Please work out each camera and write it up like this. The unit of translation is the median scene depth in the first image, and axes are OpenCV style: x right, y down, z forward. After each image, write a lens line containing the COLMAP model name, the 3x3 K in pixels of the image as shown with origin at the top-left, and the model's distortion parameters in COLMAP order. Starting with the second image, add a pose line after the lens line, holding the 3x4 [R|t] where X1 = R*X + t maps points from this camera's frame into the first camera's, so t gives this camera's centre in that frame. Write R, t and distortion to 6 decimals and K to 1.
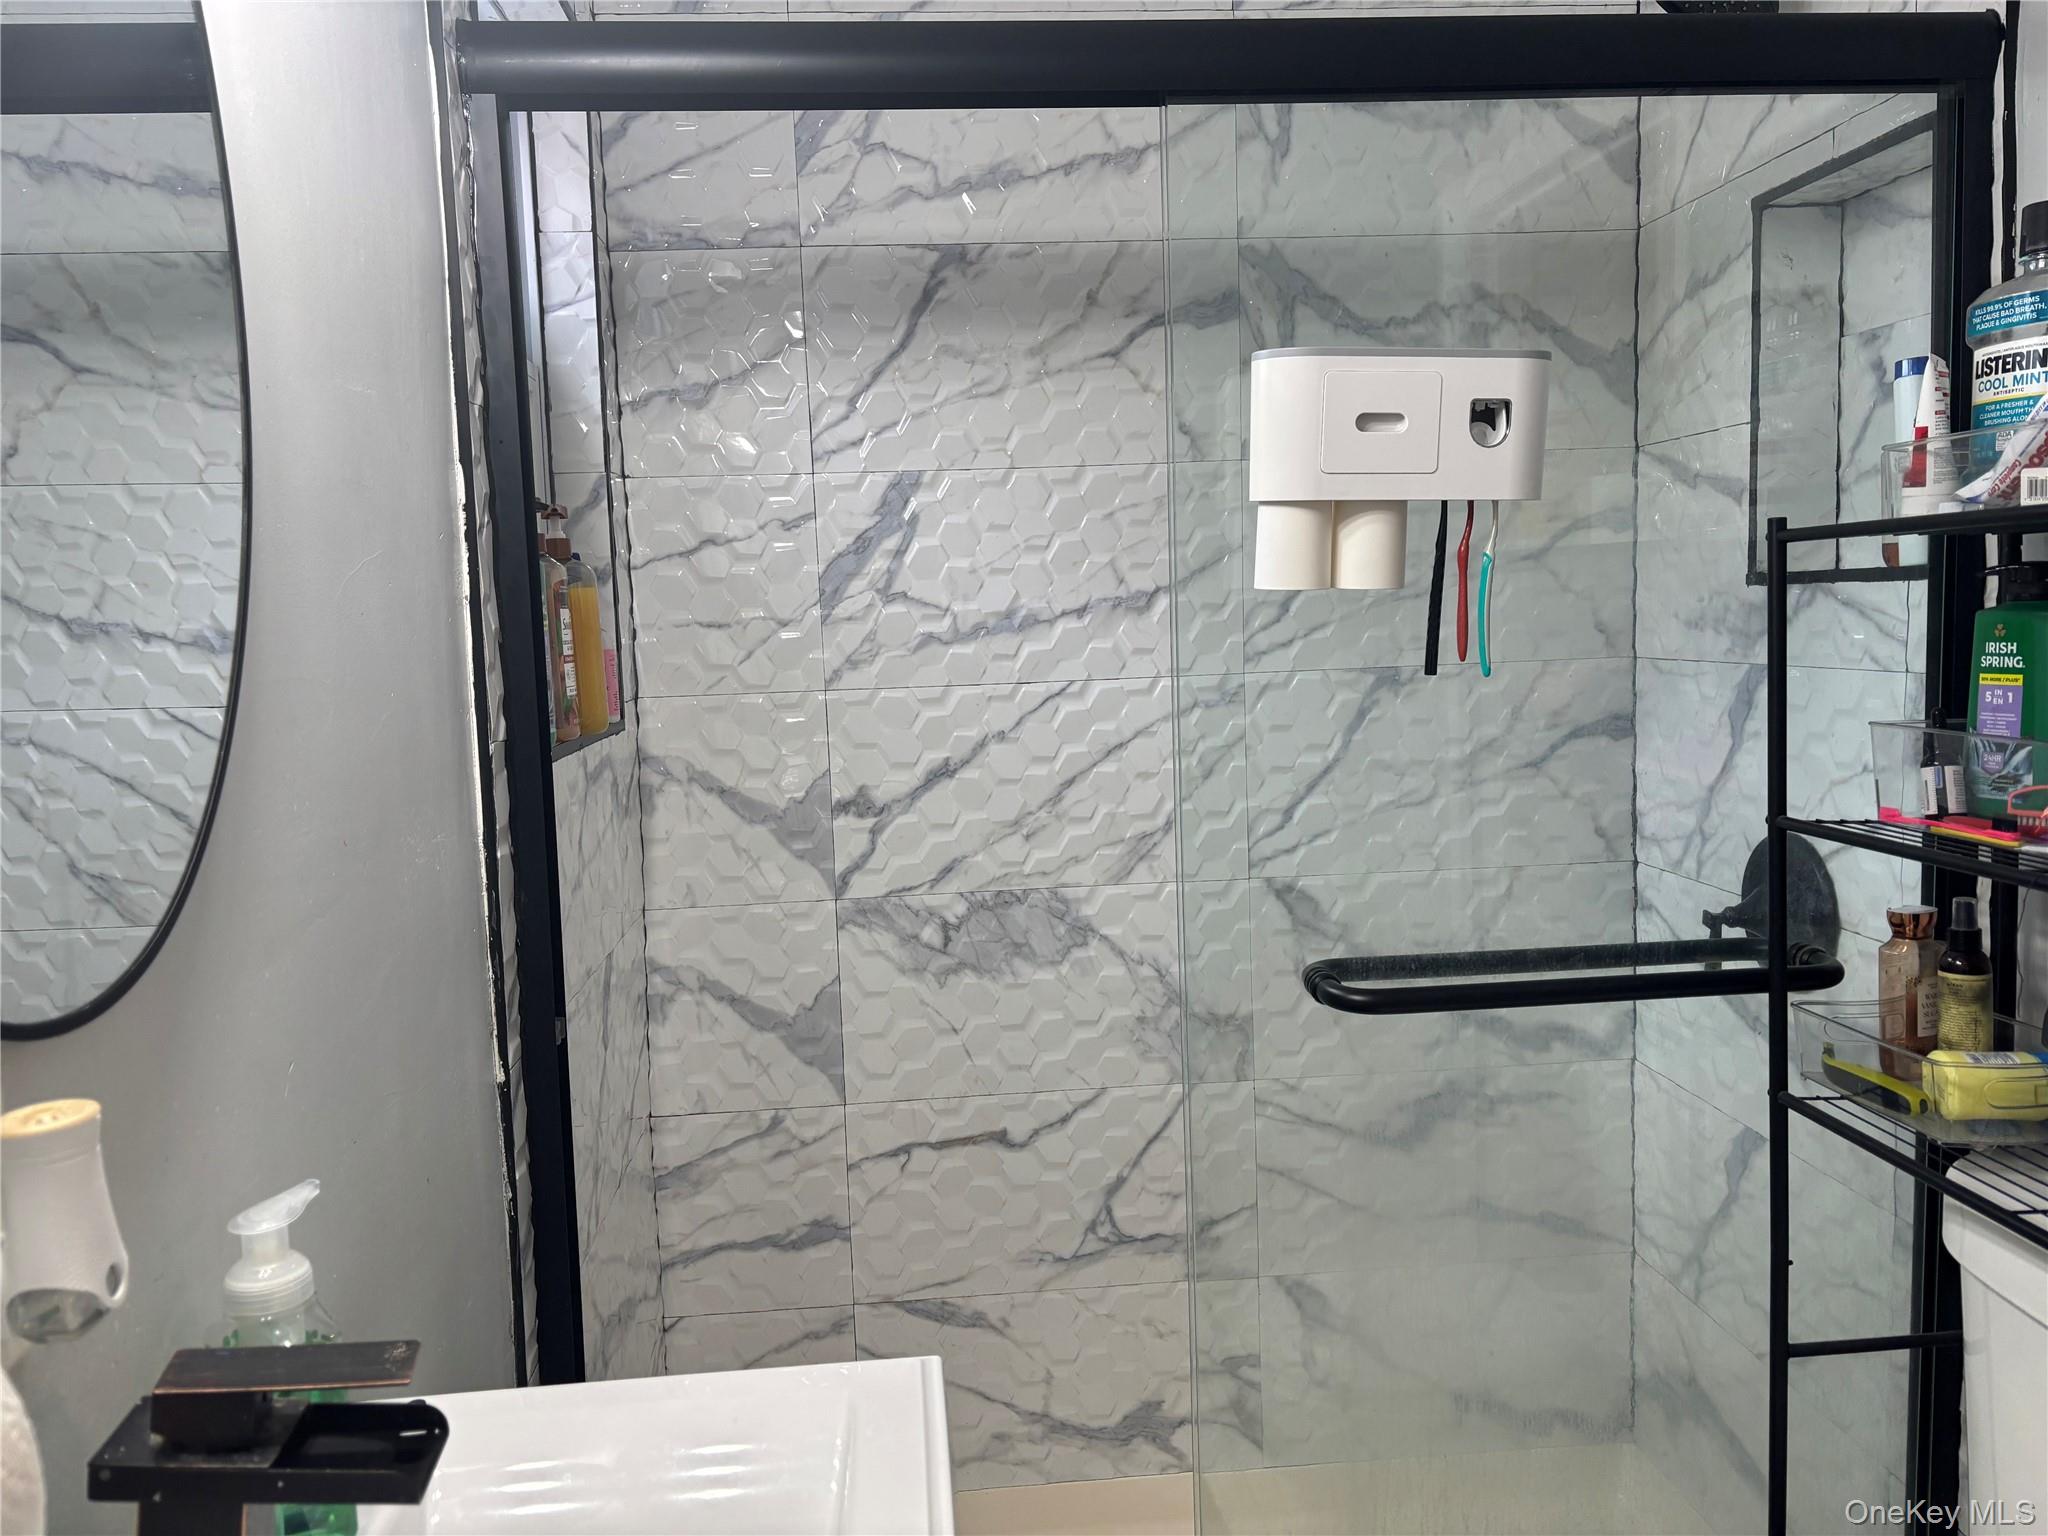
lens RADIAL K [[1605.7, 0, 994.6], [0, 1605.7, 735.1], [0, 0, 1]] dist [0.039426, -0.048379]
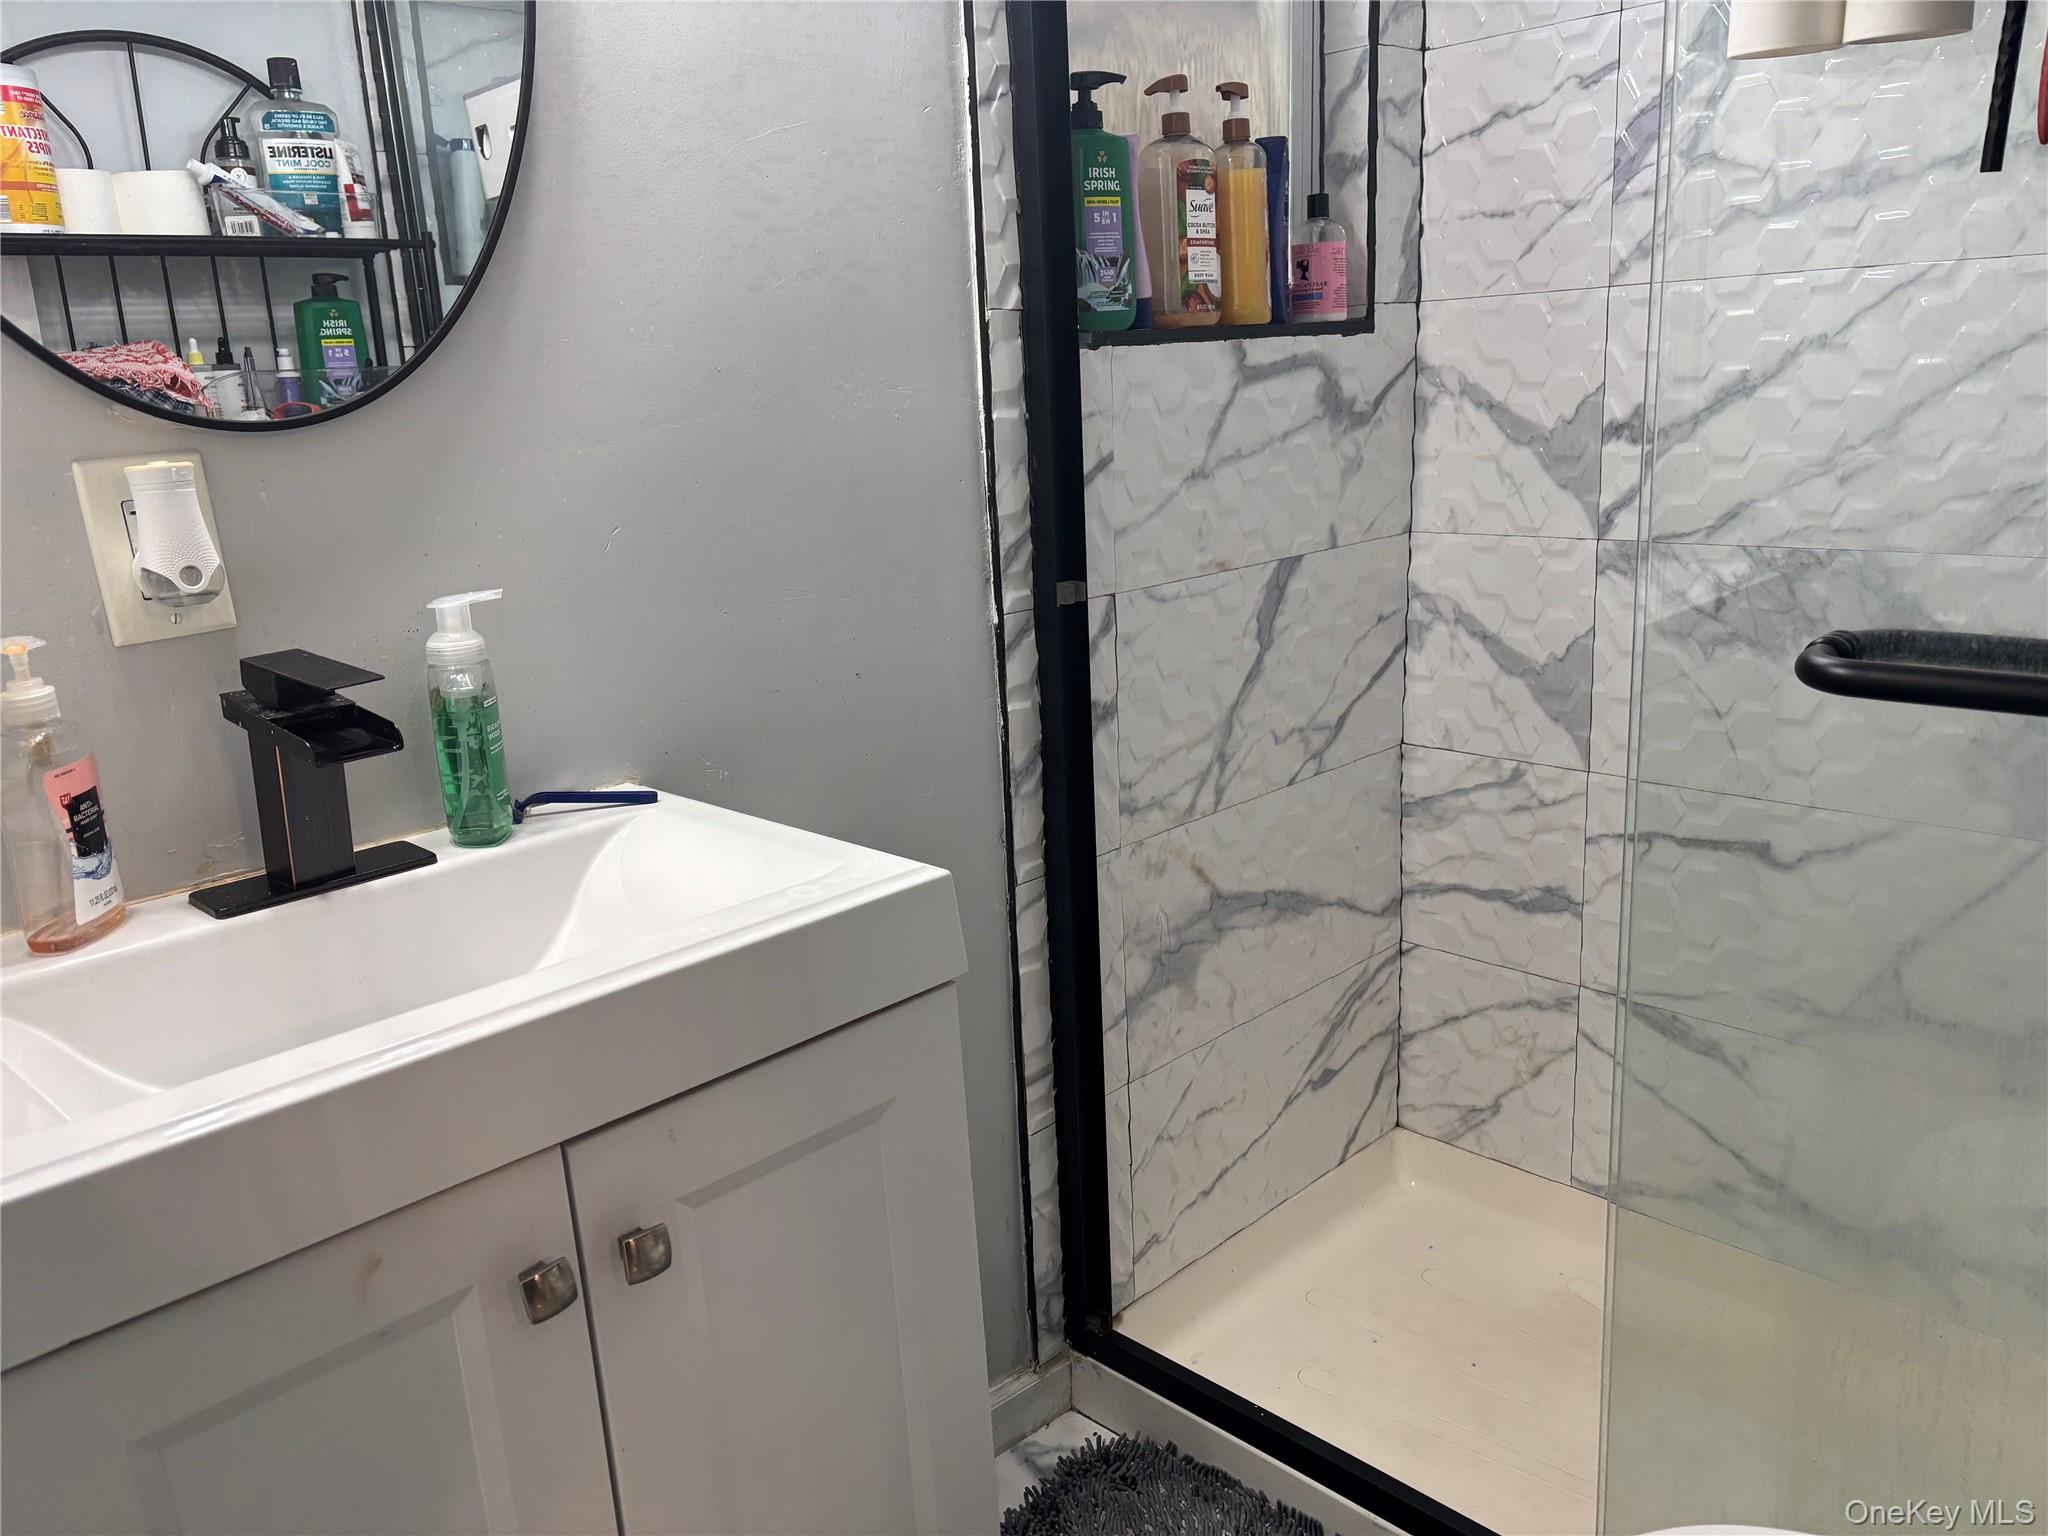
lens RADIAL K [[1605.7, 0, 1032.5], [0, 1605.7, 786.2], [0, 0, 1]] dist [0.039426, -0.048379]
pose [[0.618376, 0.202127, -0.759445, 0.400012], [-0.040194, 0.973229, 0.226297, 0.047254], [0.784854, -0.109412, 0.609945, 0.211381]]
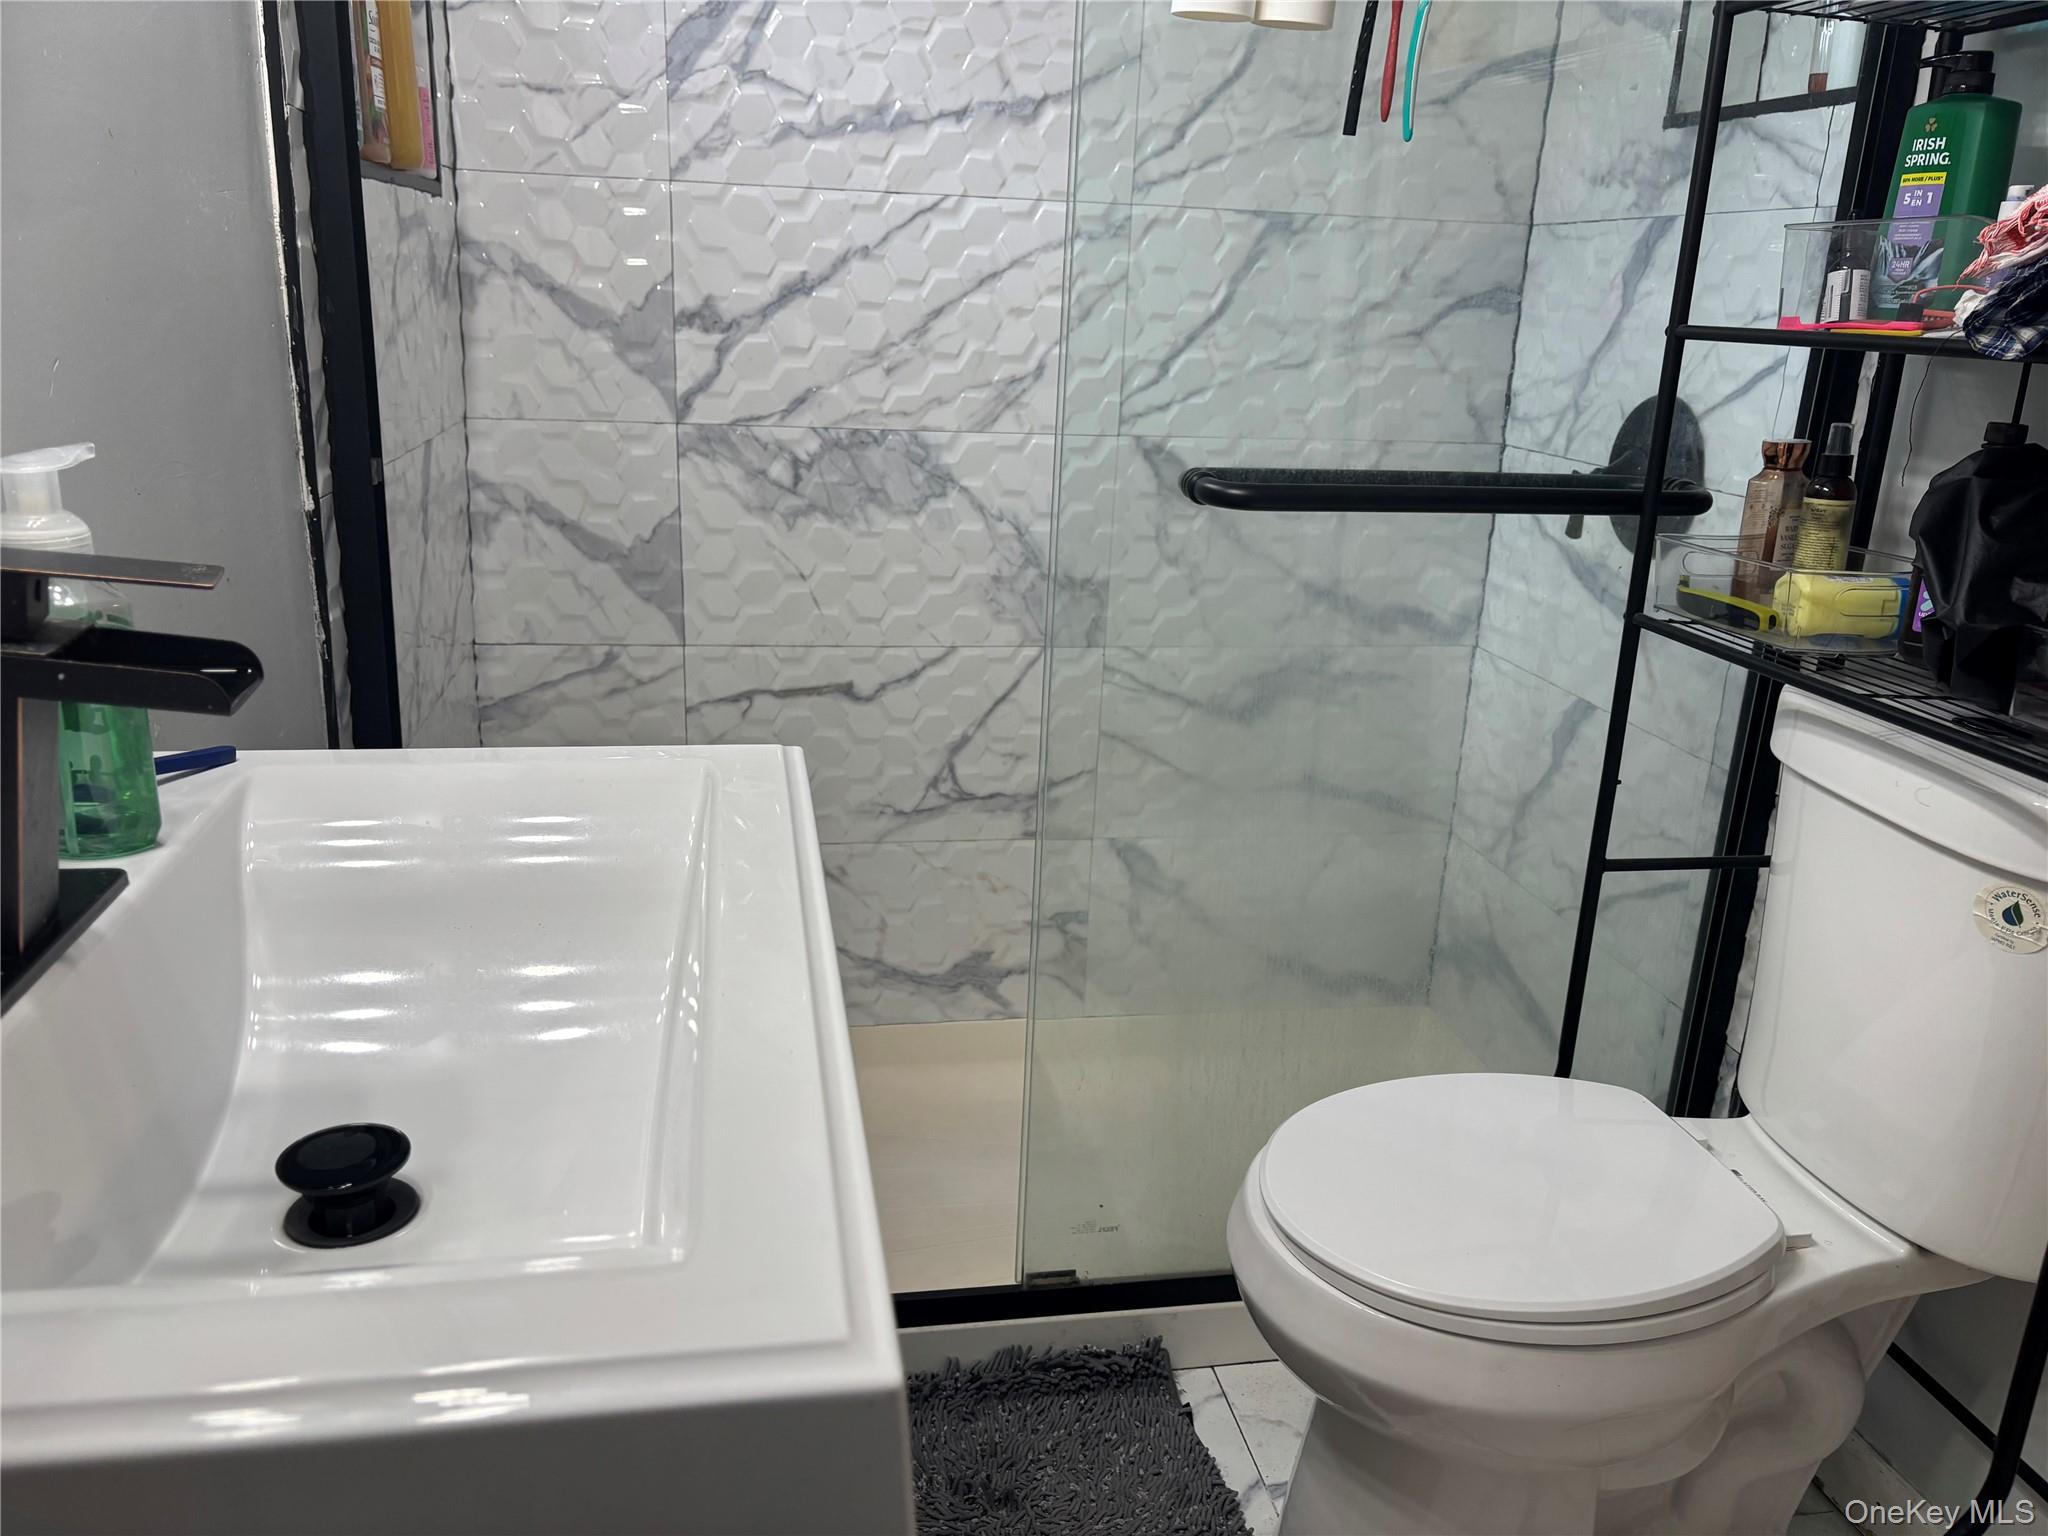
lens RADIAL K [[1605.7, 0, 1002.3], [0, 1605.7, 807.5], [0, 0, 1]] dist [0.039426, -0.048379]
pose [[0.992433, 0.040049, 0.116076, -0.012366], [-0.064373, 0.974691, 0.214089, 0.107075], [-0.104564, -0.219941, 0.969893, 0.028854]]
